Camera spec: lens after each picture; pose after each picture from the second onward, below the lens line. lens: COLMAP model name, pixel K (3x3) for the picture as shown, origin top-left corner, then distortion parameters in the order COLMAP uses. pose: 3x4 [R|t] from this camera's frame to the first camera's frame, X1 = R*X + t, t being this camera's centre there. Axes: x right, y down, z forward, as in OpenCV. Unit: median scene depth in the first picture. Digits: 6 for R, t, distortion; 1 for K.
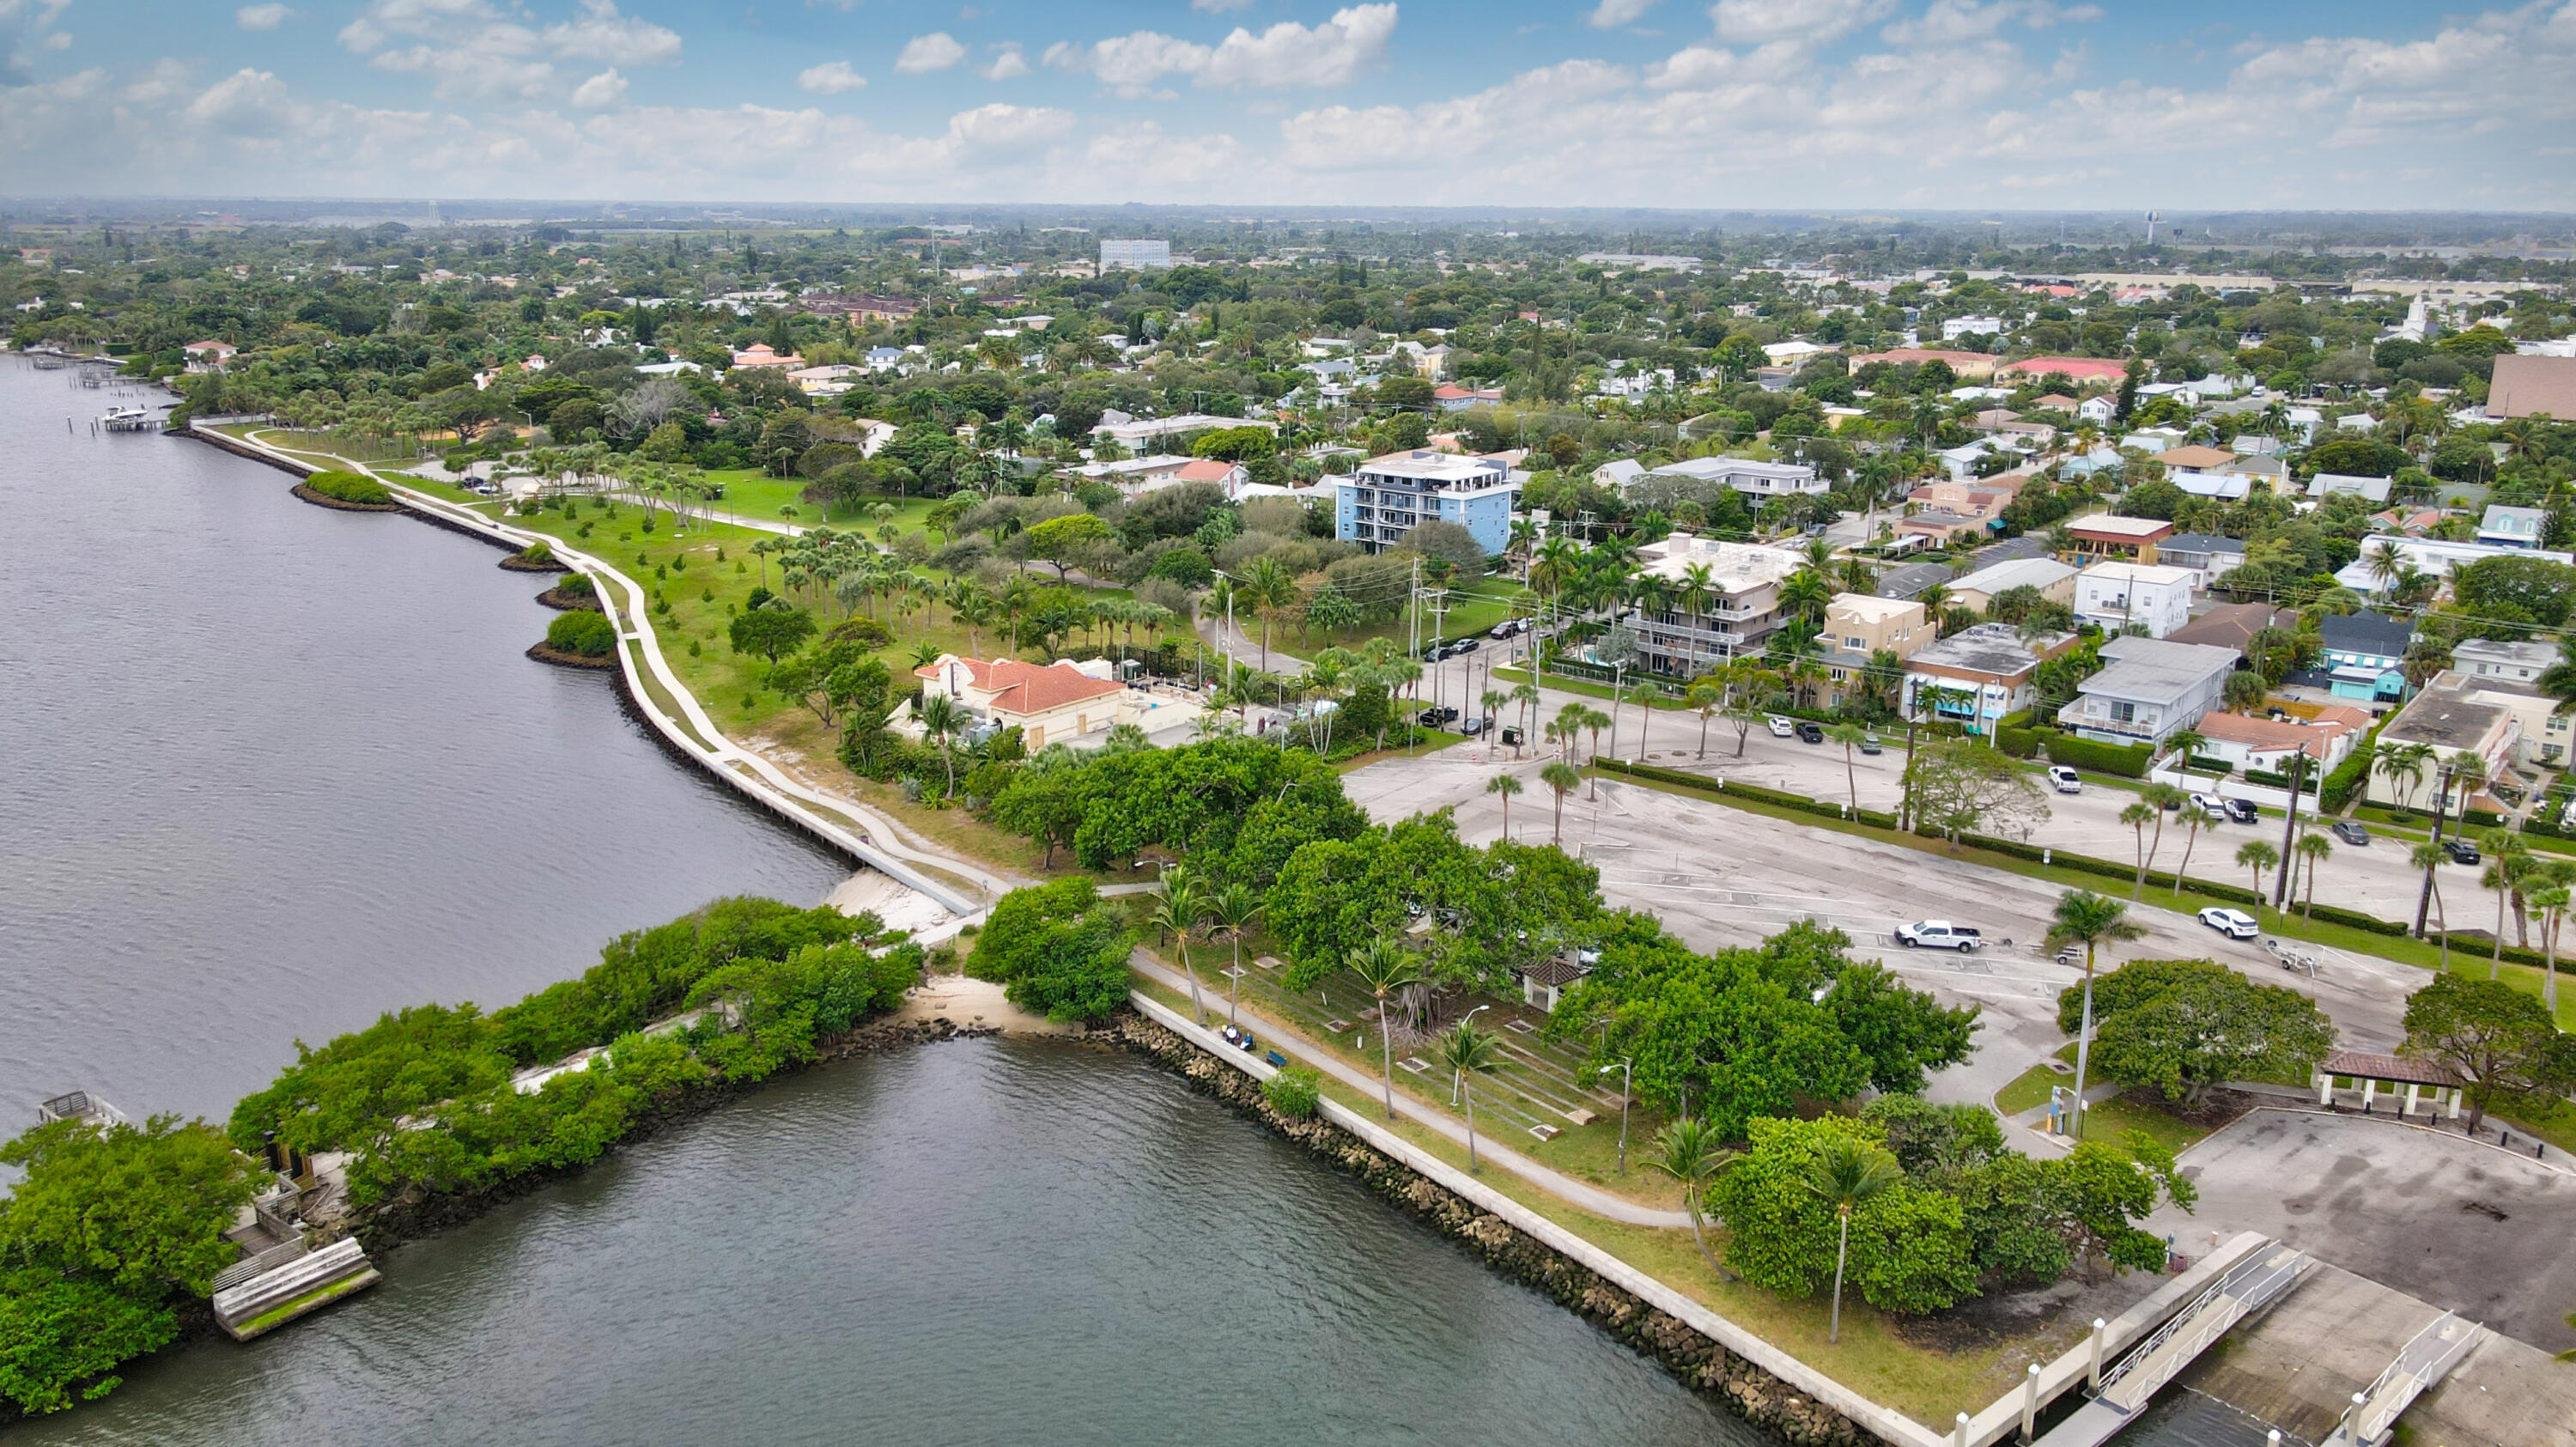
lens RADIAL K [[1910.8, 0, 1295.5], [0, 1910.8, 719.6], [0, 0, 1]] dist [0.007851, 0.026991]
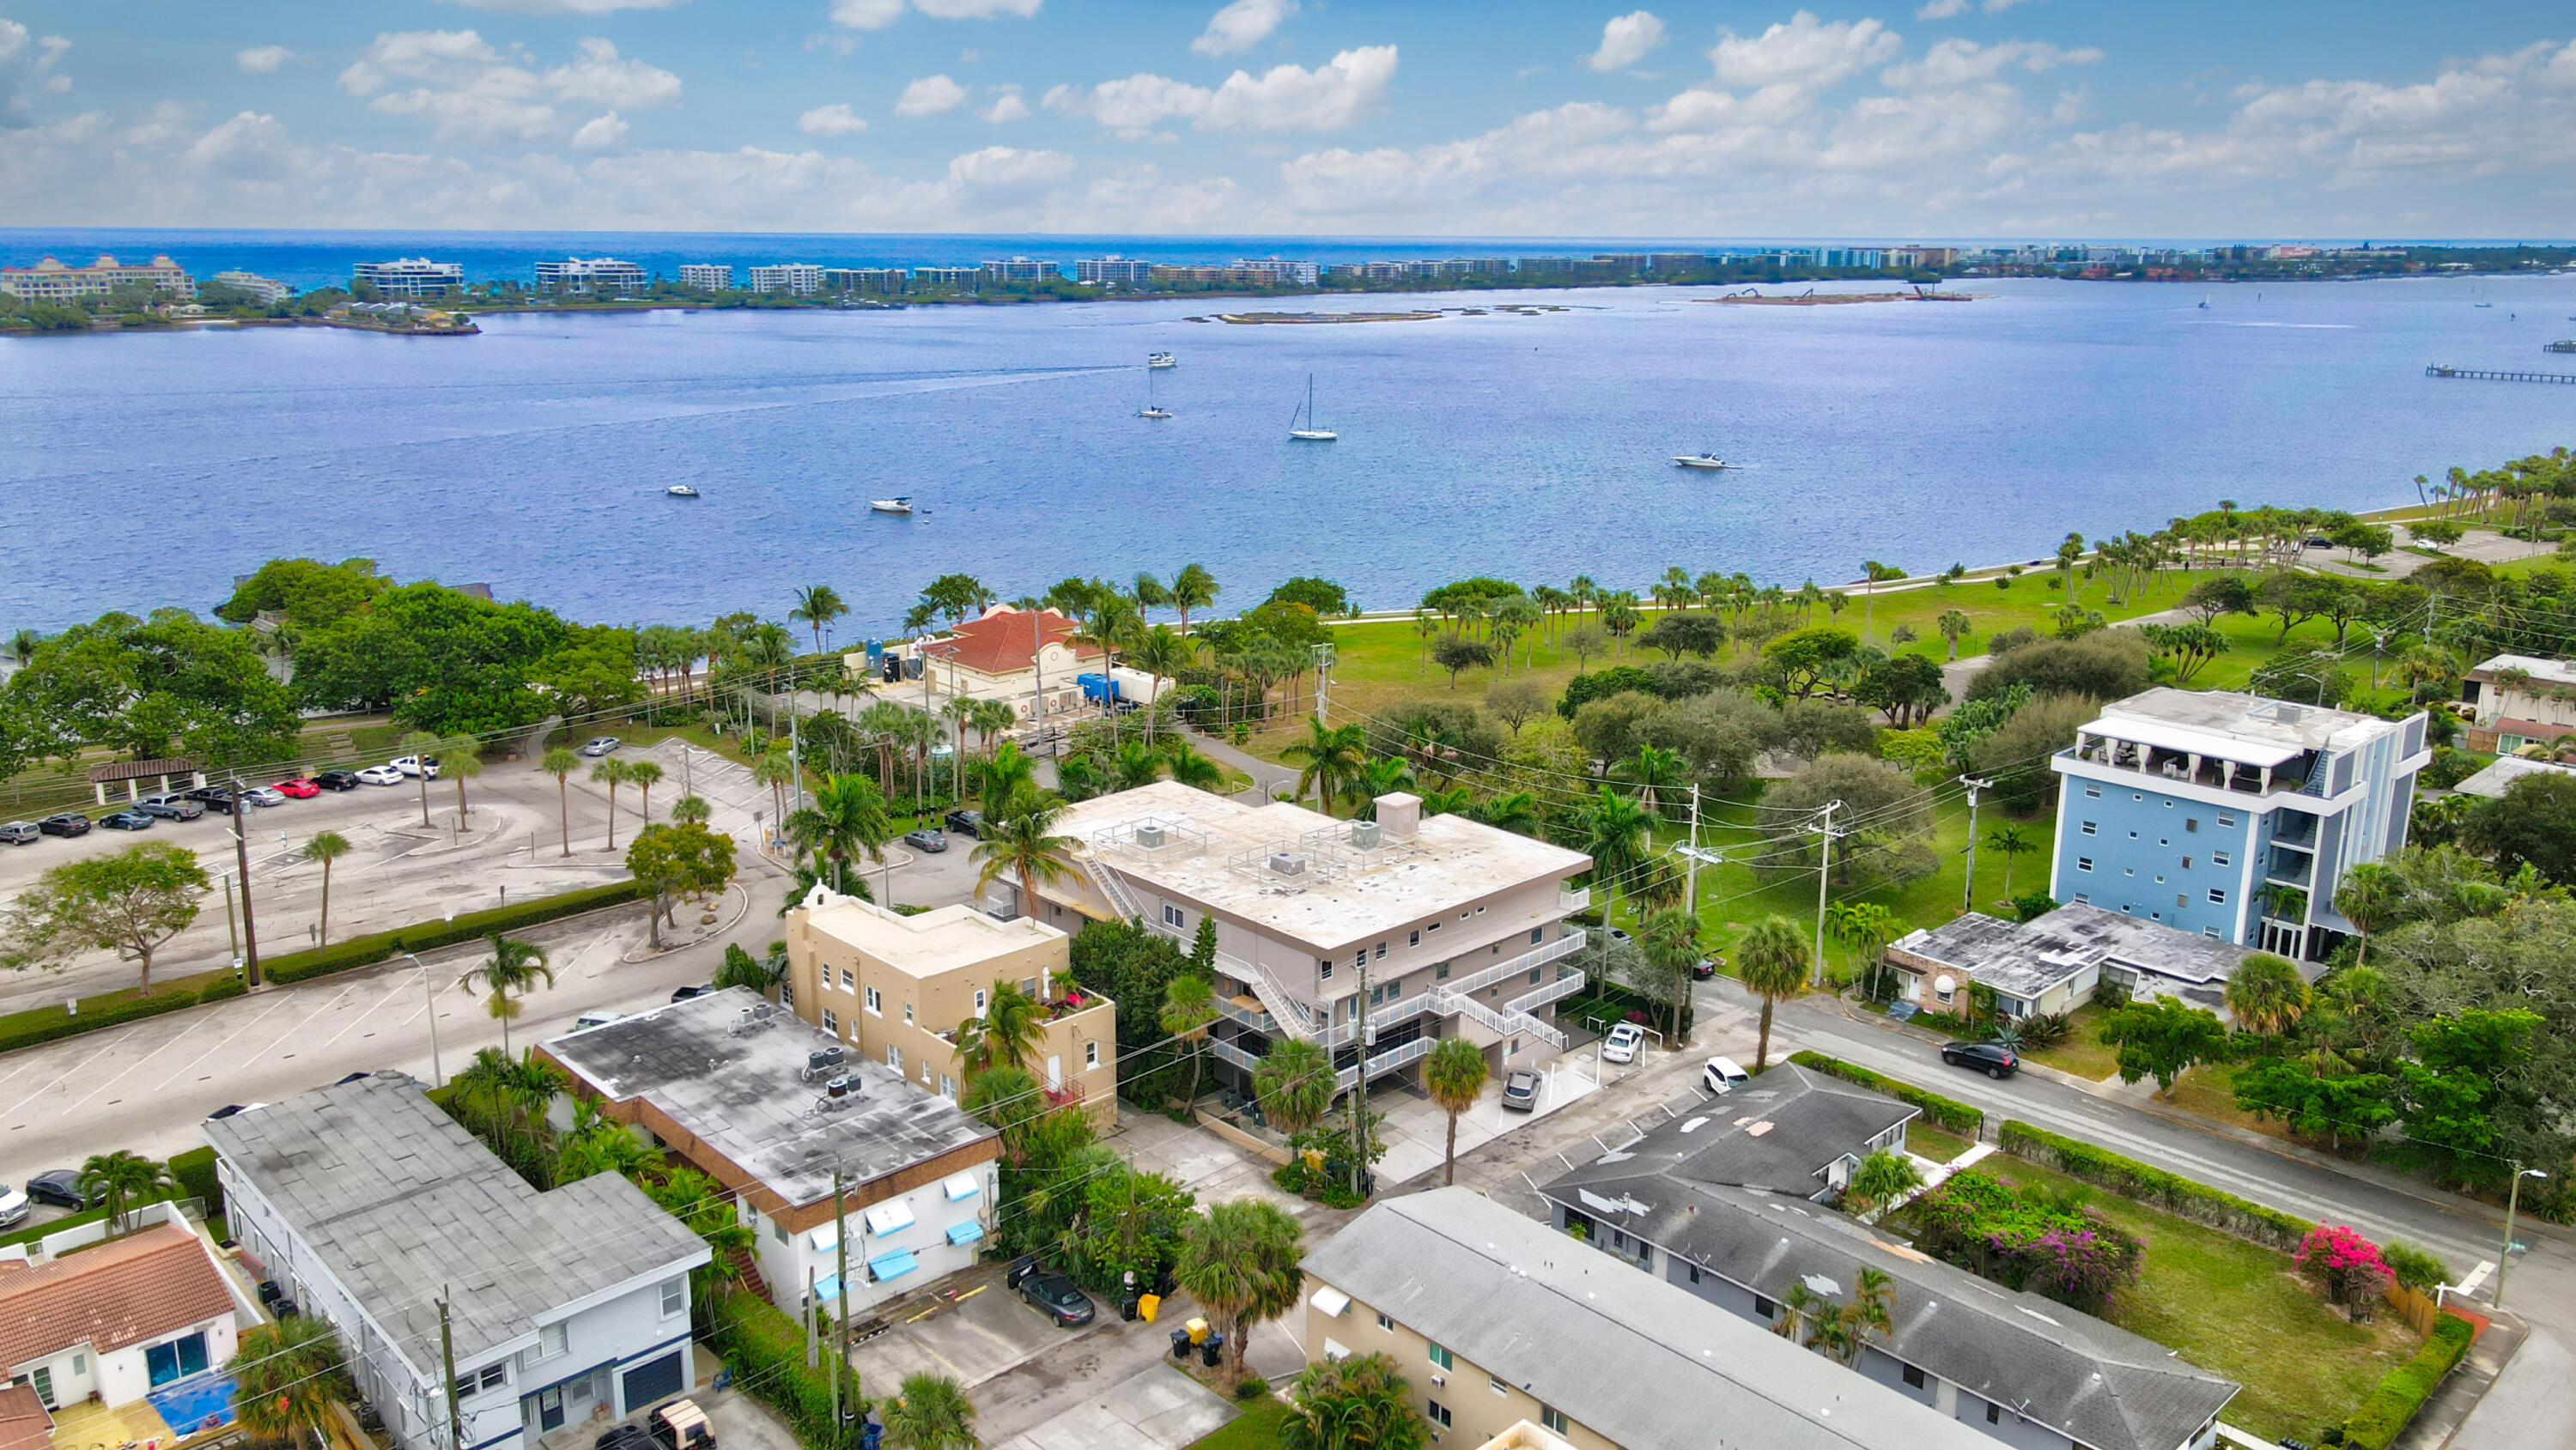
lens RADIAL K [[1910.6, 0, 1295.5], [0, 1910.6, 721.1], [0, 0, 1]] dist [0.007851, 0.026991]
pose [[-0.144813, 0.242523, -0.959277, 0.547083], [-0.264880, 0.924609, 0.273745, -0.197923], [0.953346, 0.293735, -0.069656, 0.810805]]
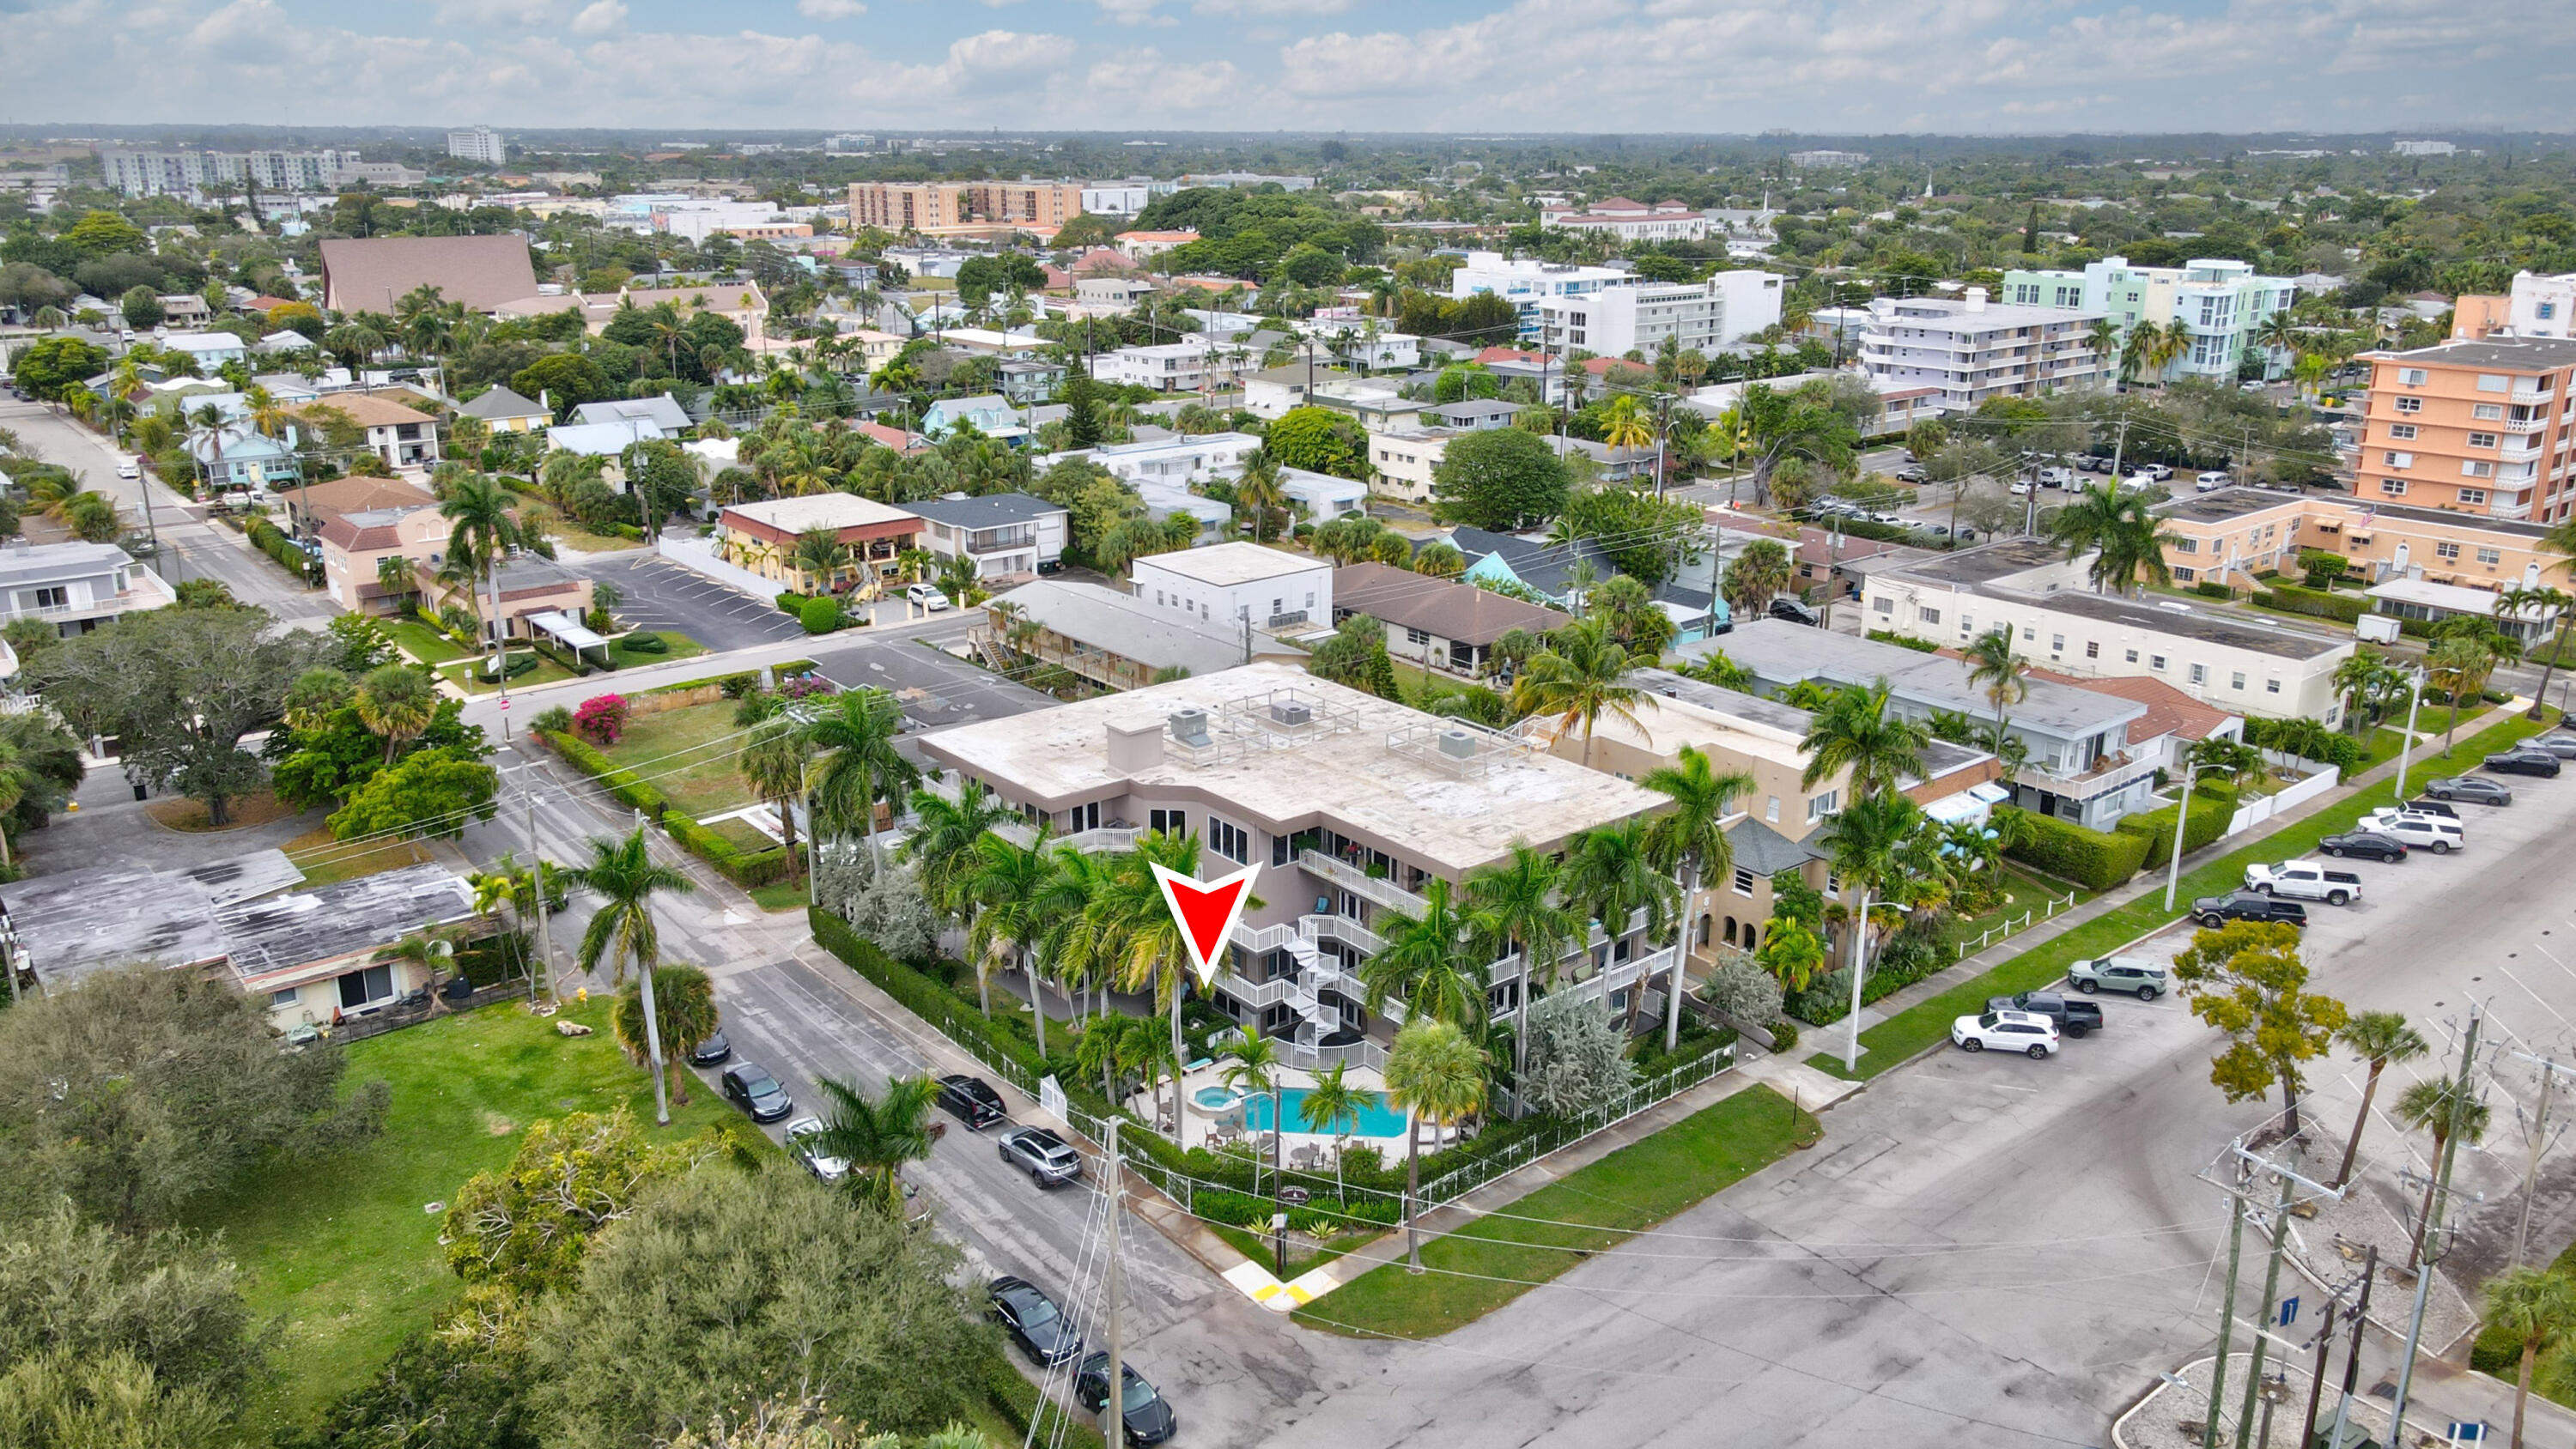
lens RADIAL K [[1908.7, 0, 1293.6], [0, 1908.7, 714.4], [0, 0, 1]] dist [0.009387, 0.041433]
pose [[0.209481, -0.294964, 0.932263, -0.112972], [0.253521, 0.937197, 0.239559, -0.146267], [-0.944375, 0.186166, 0.271105, 0.702672]]
